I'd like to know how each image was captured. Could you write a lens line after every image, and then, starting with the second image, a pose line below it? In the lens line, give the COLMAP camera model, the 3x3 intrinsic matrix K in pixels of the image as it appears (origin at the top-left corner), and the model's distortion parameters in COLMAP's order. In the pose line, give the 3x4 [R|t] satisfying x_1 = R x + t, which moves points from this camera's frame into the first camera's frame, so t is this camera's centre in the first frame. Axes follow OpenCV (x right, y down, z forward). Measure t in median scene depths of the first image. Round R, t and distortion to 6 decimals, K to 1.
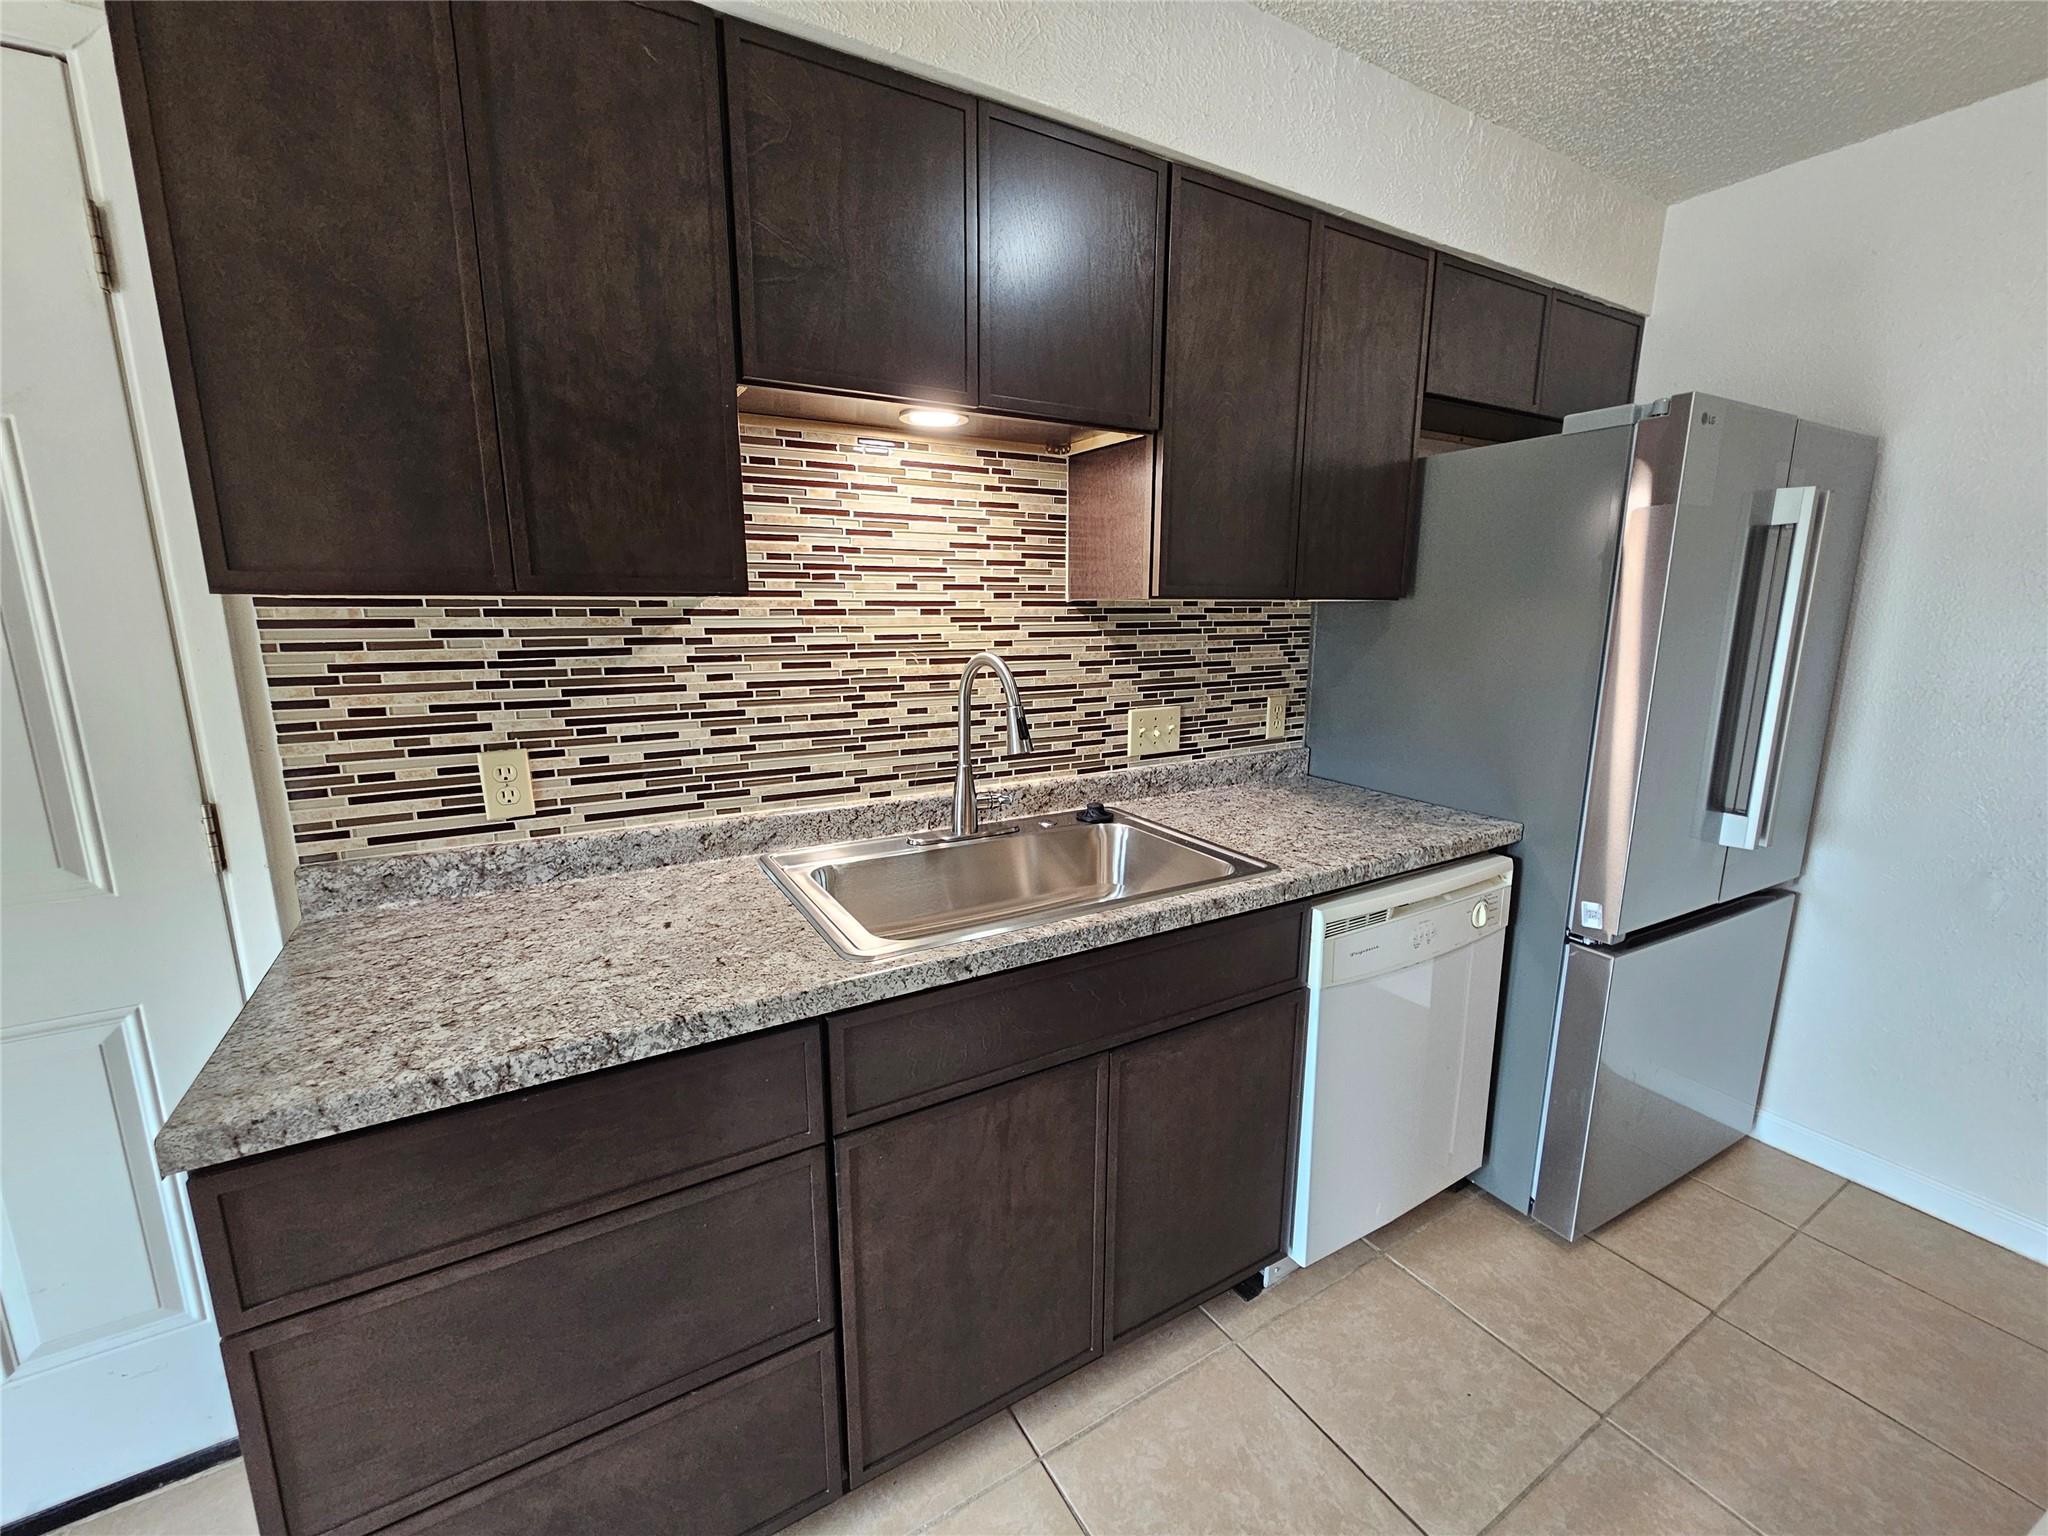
lens RADIAL K [[841.6, 0, 1021.5], [0, 841.6, 771.6], [0, 0, 1]] dist [-0.001444, -0.000858]
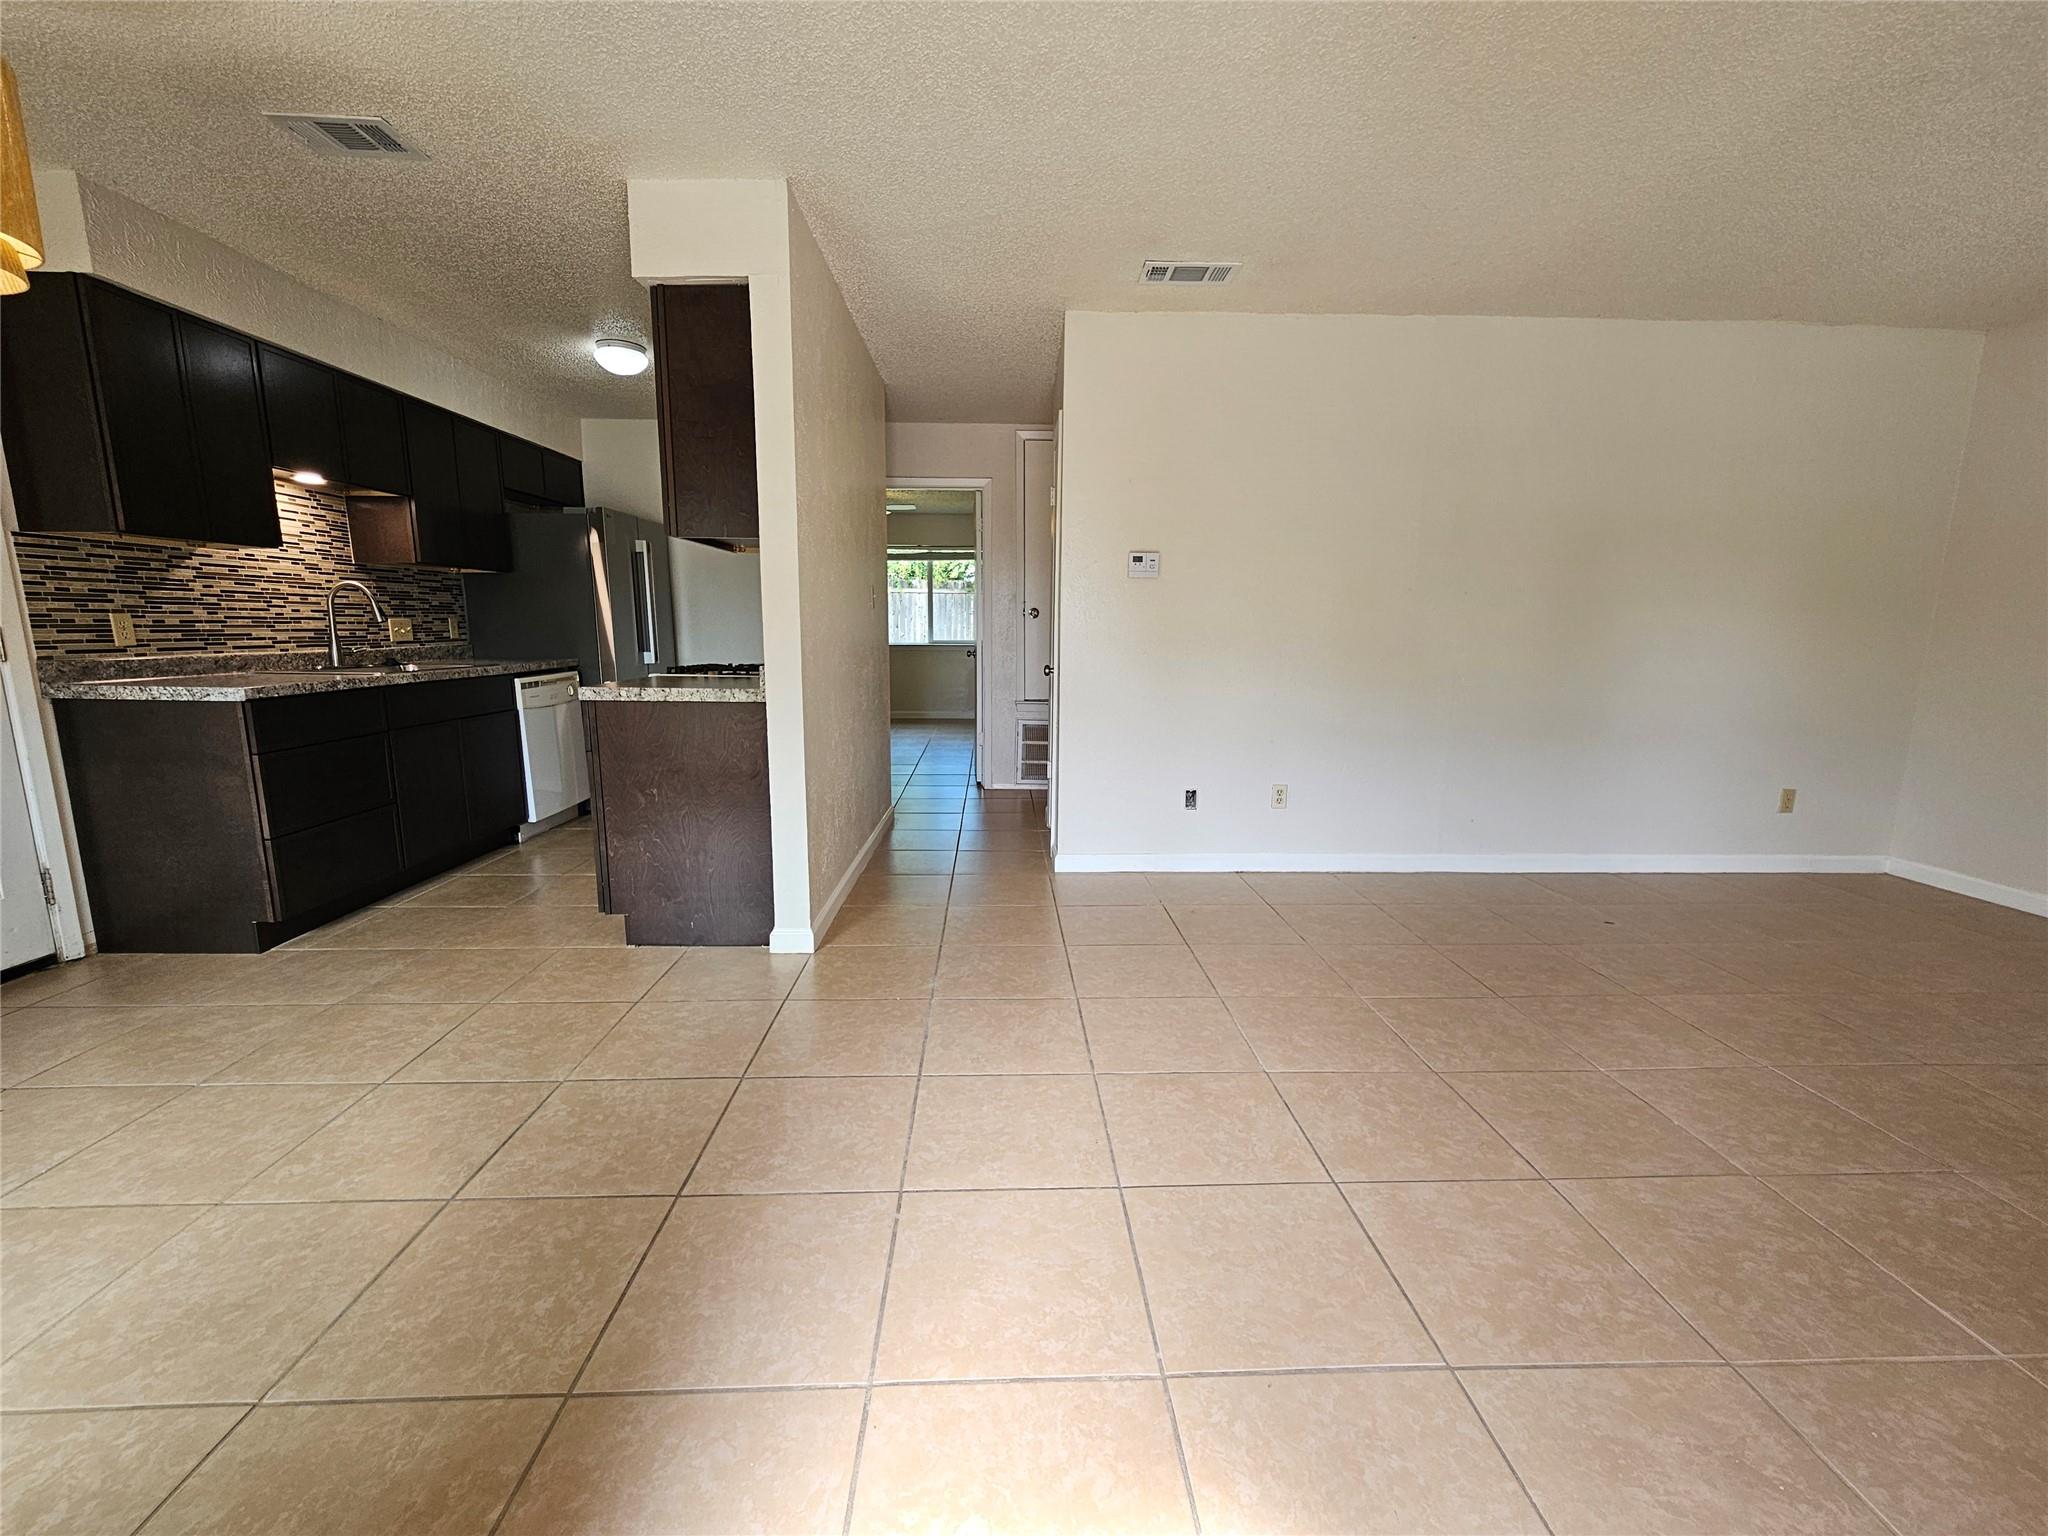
lens RADIAL K [[841.6, 0, 1027.8], [0, 841.6, 772.4], [0, 0, 1]] dist [-0.001444, -0.000858]
pose [[0.482541, -0.148895, 0.863125, -1.204331], [0.163743, 0.983407, 0.078102, 0.498956], [-0.860431, 0.103643, 0.498915, -1.704566]]
